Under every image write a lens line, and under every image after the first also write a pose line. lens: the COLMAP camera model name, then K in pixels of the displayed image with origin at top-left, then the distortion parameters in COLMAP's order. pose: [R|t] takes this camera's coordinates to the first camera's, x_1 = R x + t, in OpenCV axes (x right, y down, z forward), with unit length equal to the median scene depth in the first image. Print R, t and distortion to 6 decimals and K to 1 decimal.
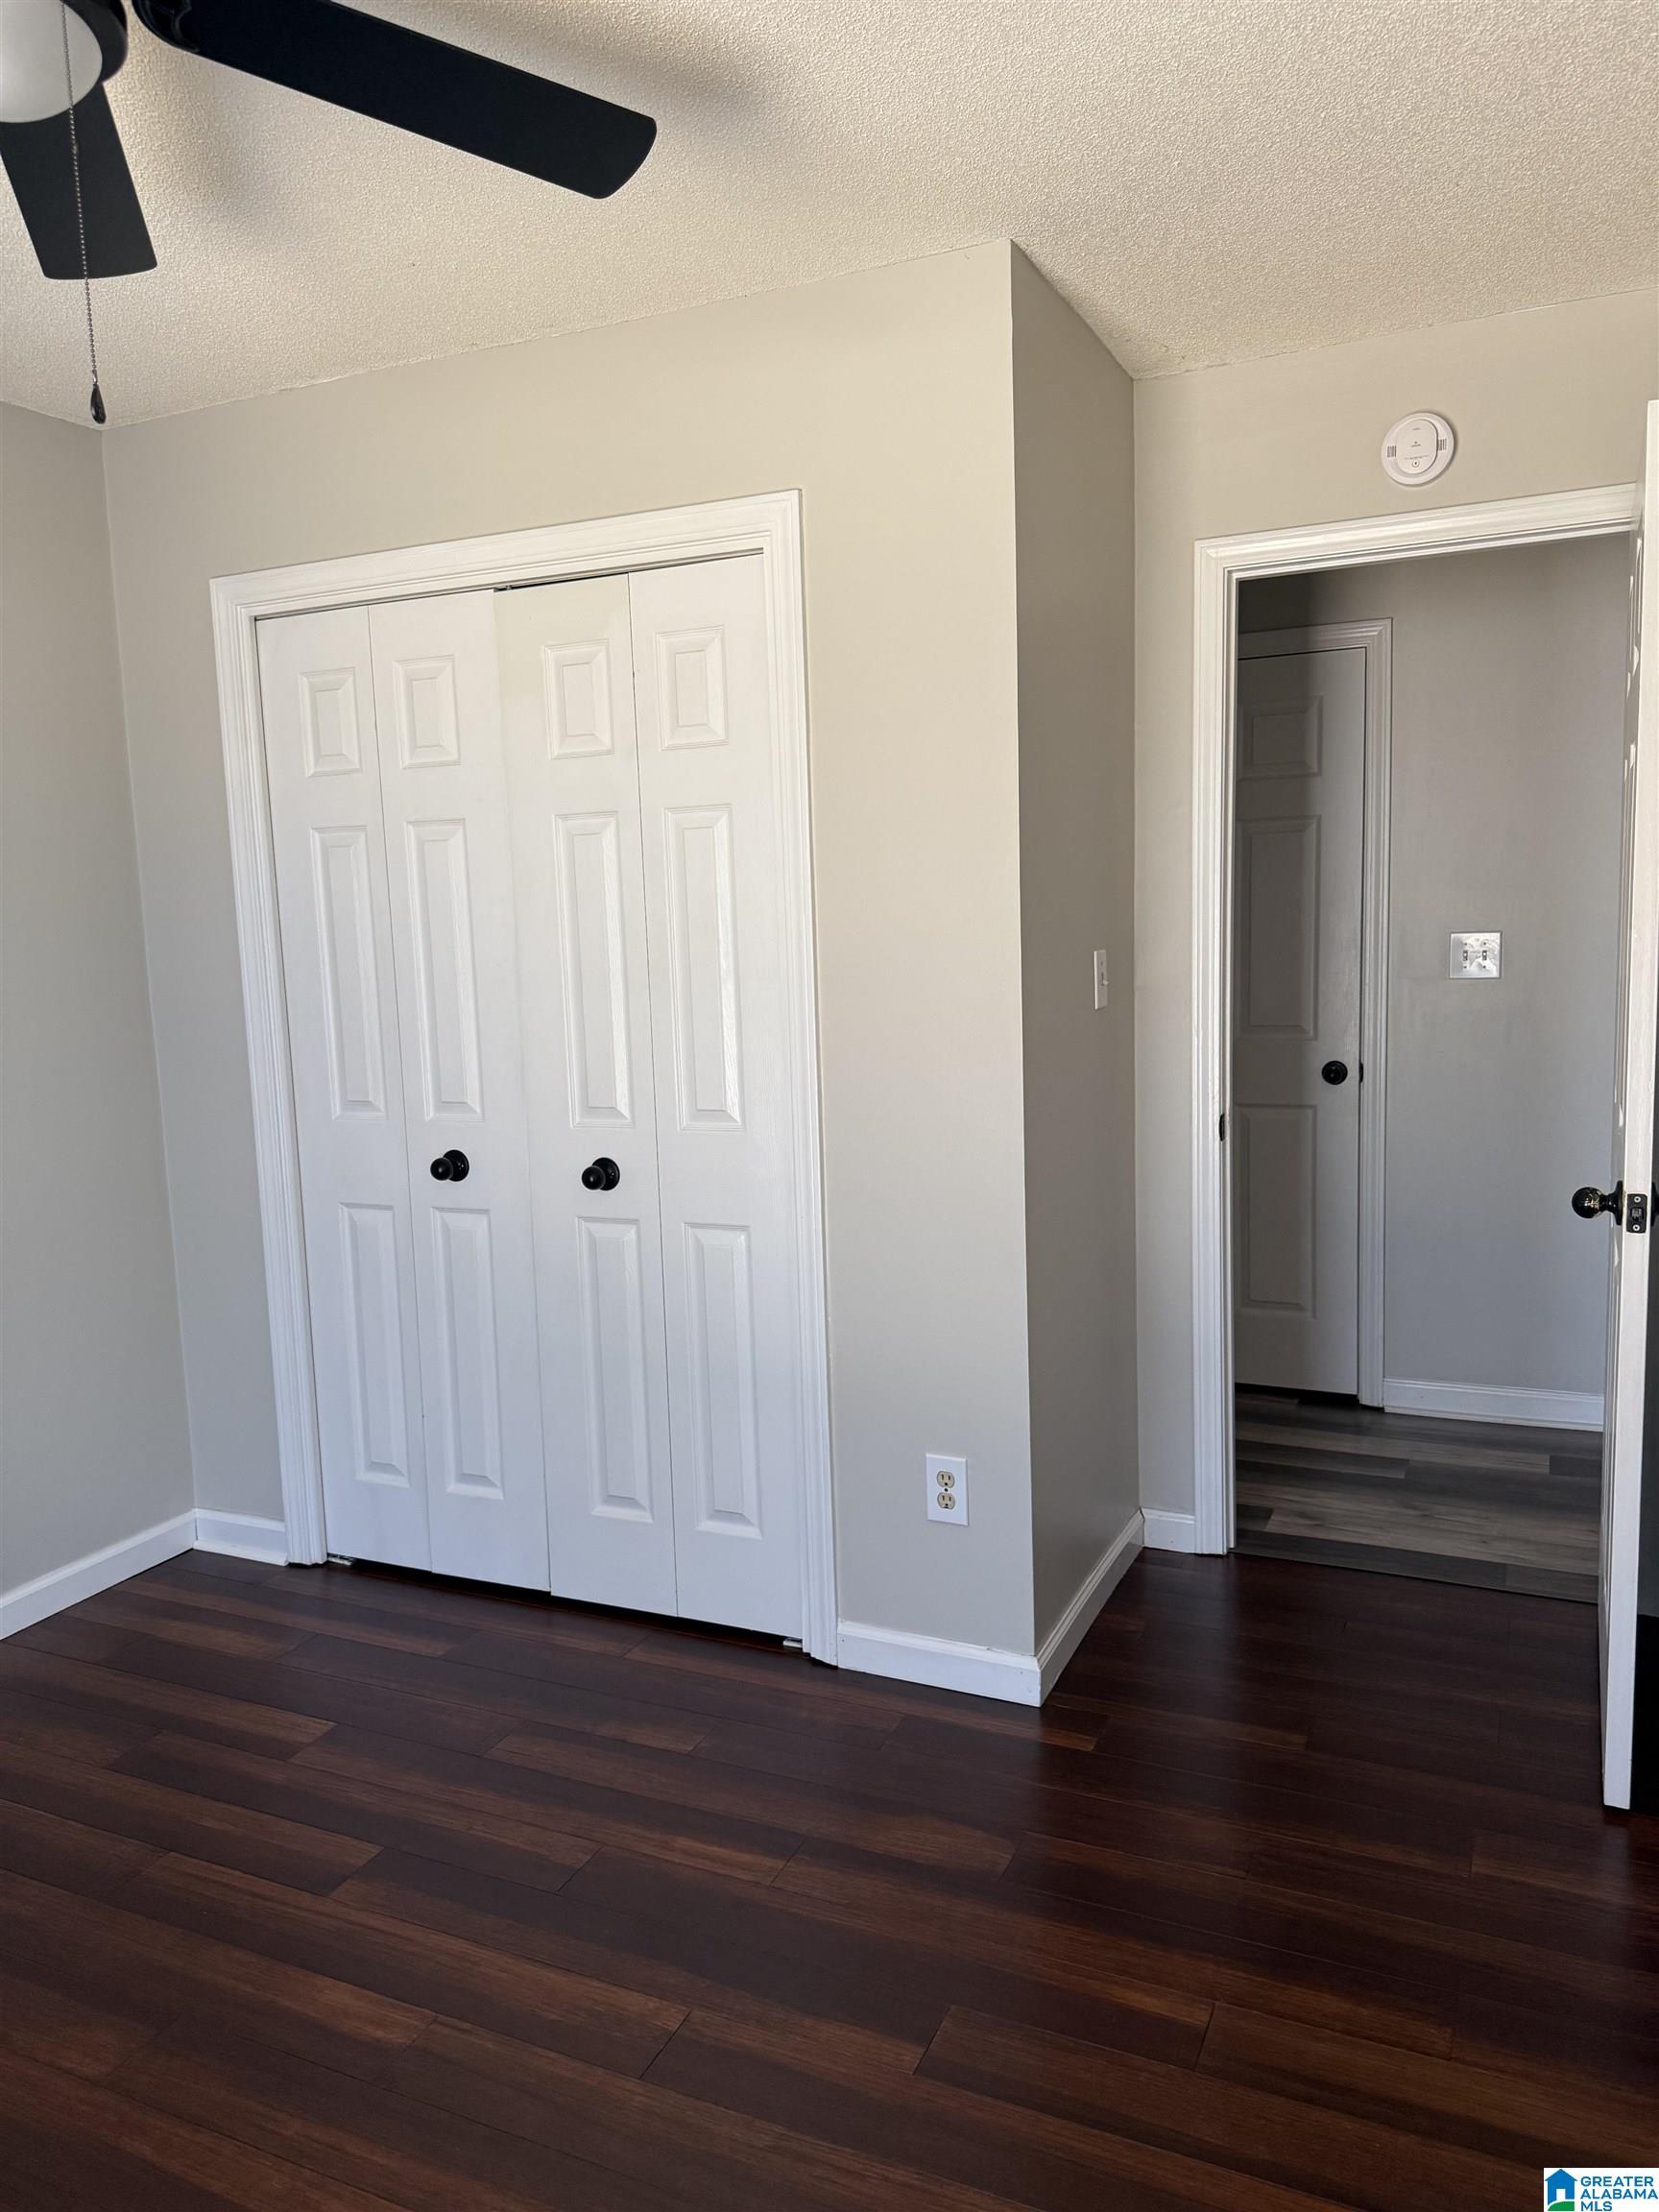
lens RADIAL K [[1559.9, 0, 820.2], [0, 1559.9, 1109.7], [0, 0, 1]] dist [0.002395, 0.002775]
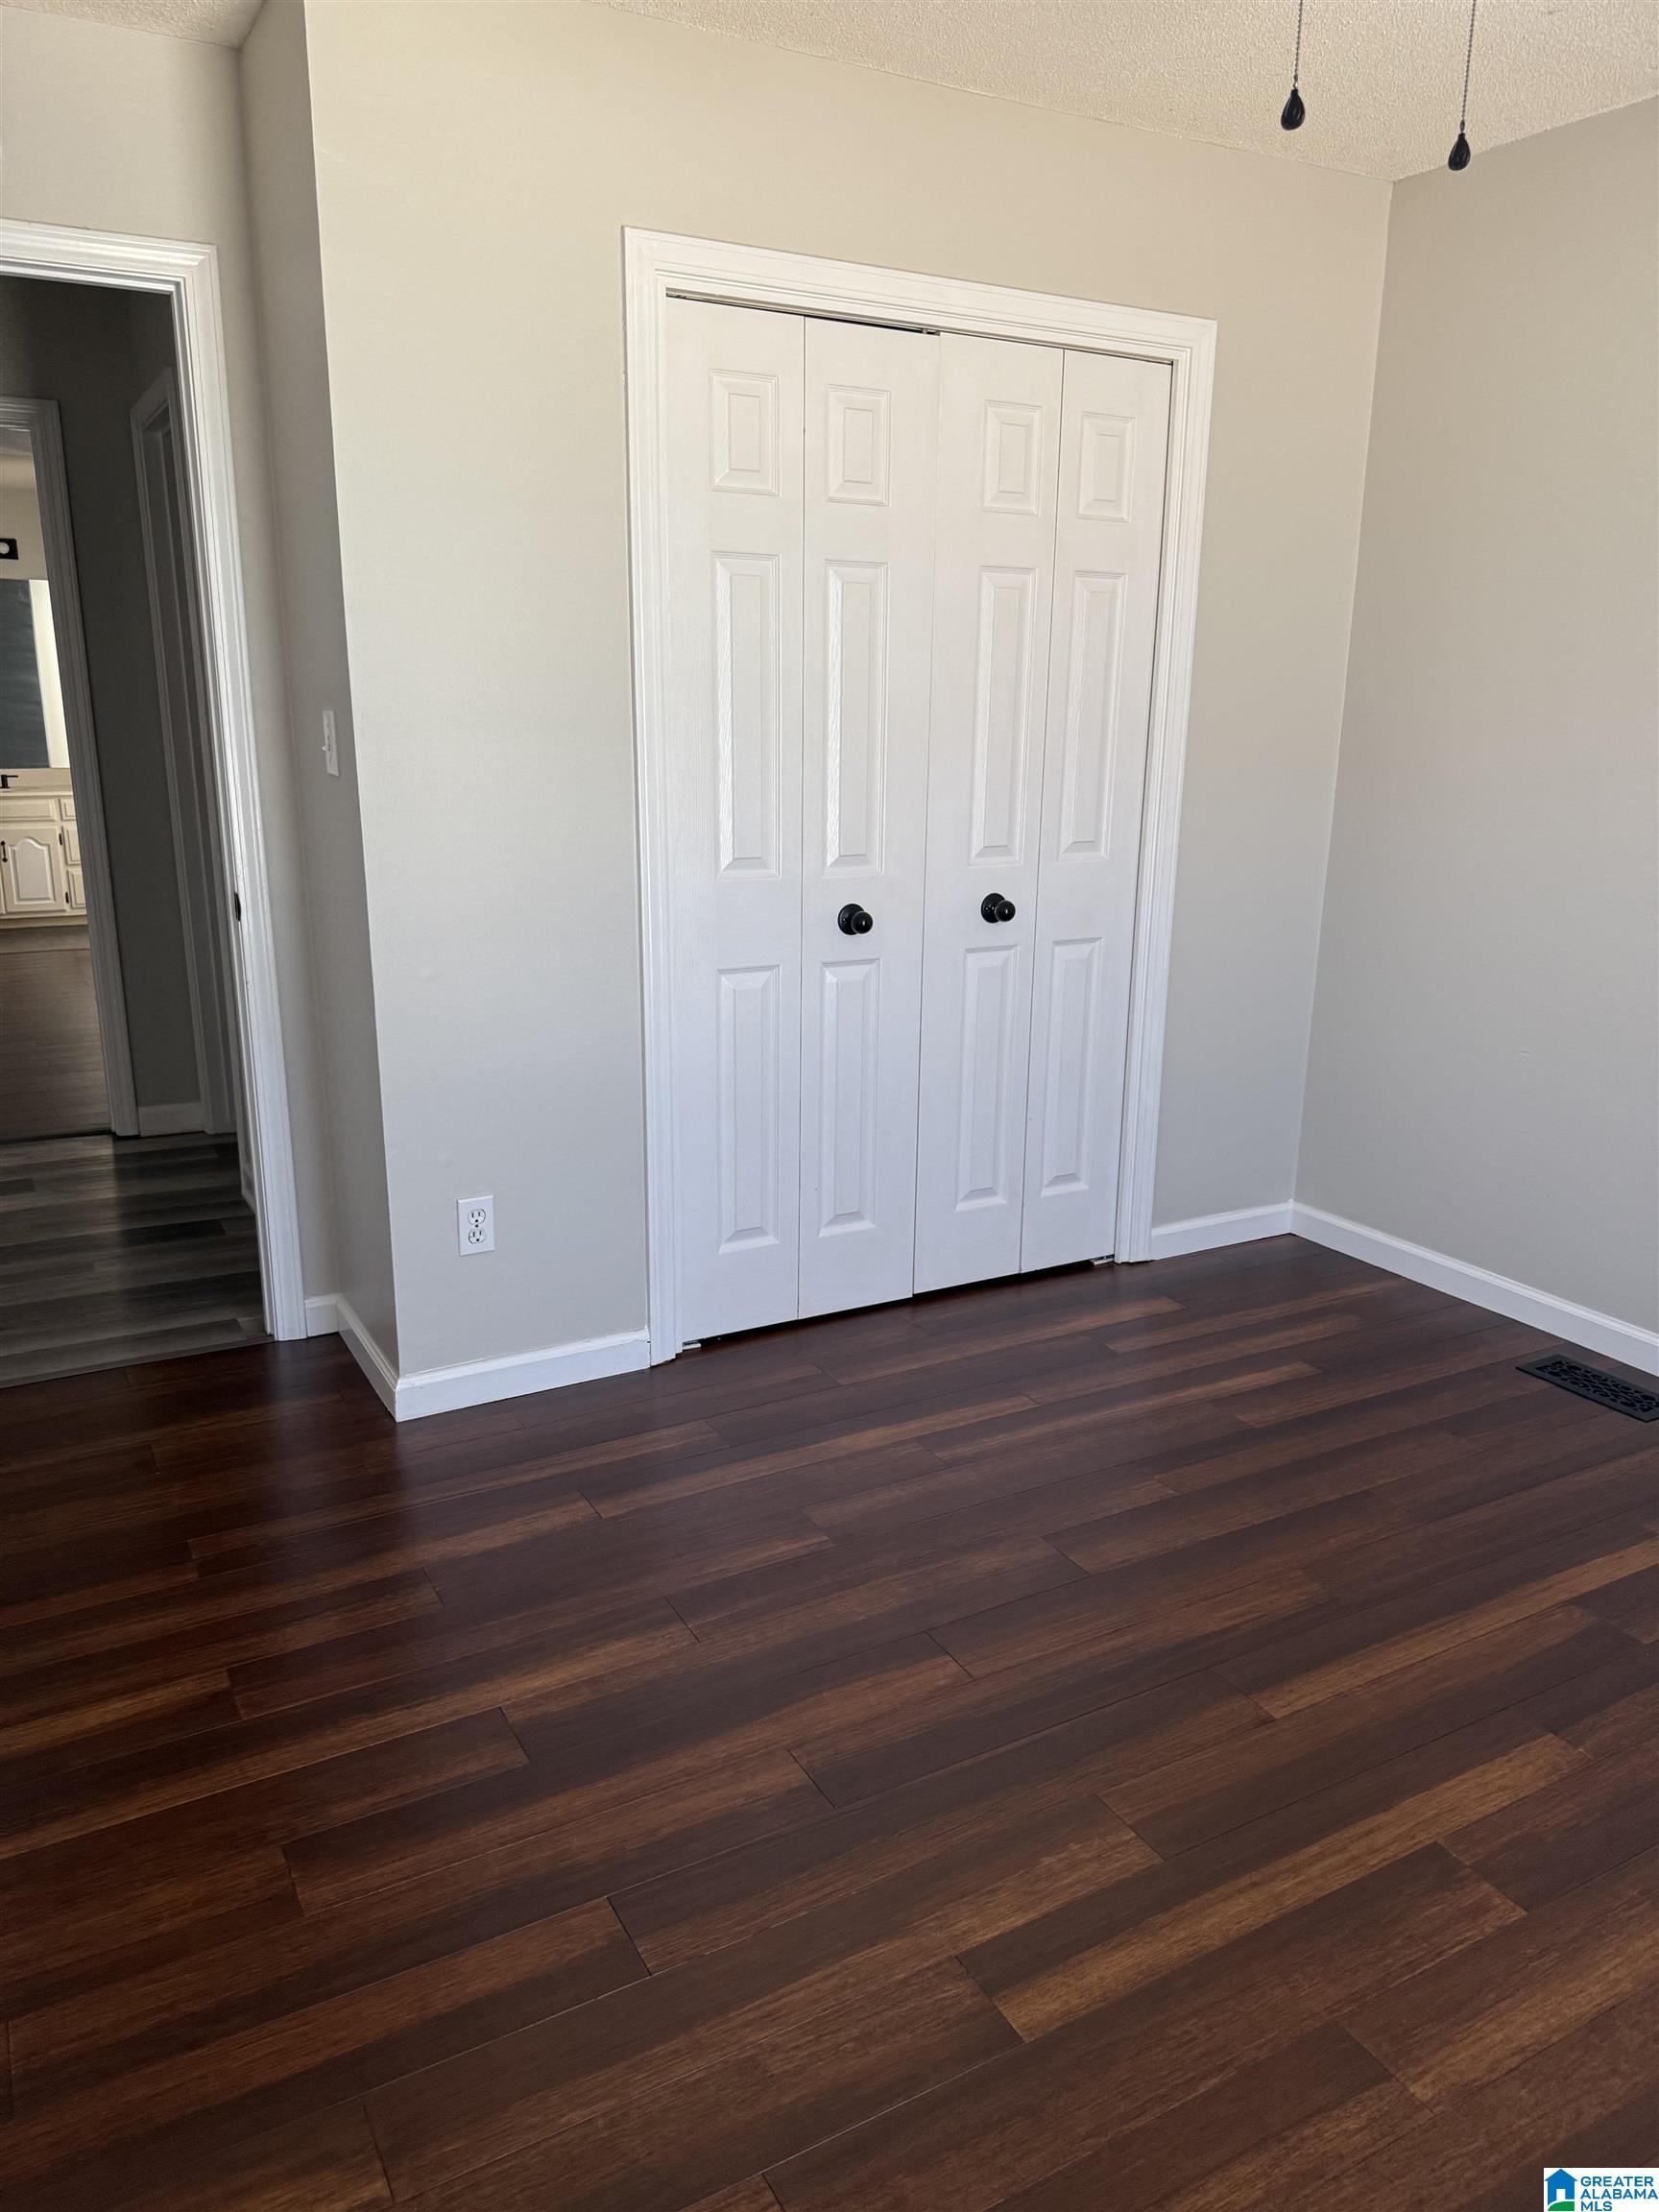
lens RADIAL K [[1559.9, 0, 820.2], [0, 1559.9, 1109.7], [0, 0, 1]] dist [0.002395, 0.002775]
pose [[0.591780, -0.187978, 0.783875, -0.988500], [0.047718, 0.978894, 0.198720, -0.040880], [-0.804686, -0.080194, 0.588260, 0.380189]]
